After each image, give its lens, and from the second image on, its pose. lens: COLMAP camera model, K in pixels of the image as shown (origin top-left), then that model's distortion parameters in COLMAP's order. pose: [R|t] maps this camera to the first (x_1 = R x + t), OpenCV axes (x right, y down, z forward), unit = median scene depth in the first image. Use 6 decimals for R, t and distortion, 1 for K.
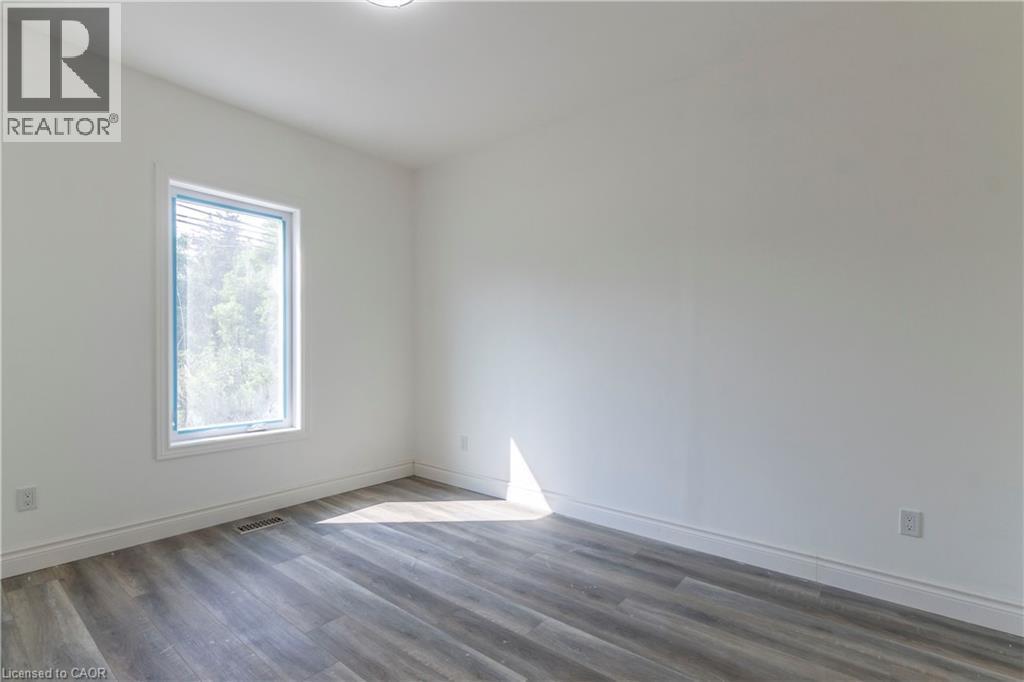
lens RADIAL K [[481.6, 0, 512.3], [0, 481.6, 346.5], [0, 0, 1]] dist [0.016910, -0.000082]
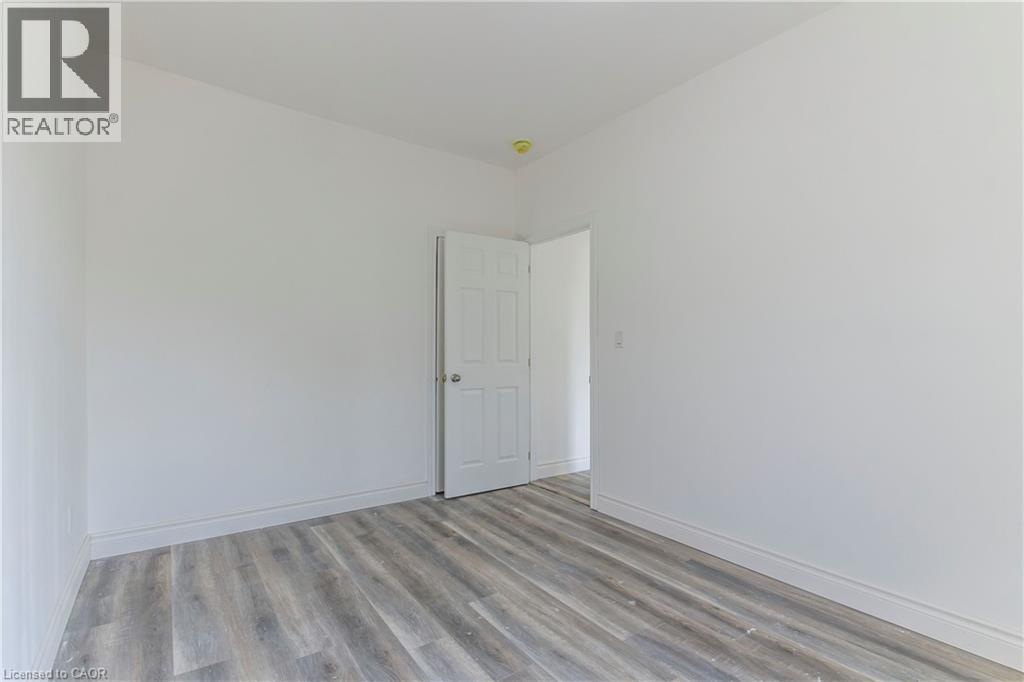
lens RADIAL K [[481.6, 0, 511.8], [0, 481.6, 345.9], [0, 0, 1]] dist [0.016910, -0.000082]
pose [[-0.965584, -0.009423, 0.259922, -0.355291], [-0.012787, 0.999855, -0.011257, 0.003906], [-0.259779, -0.014193, -0.965564, 1.920747]]
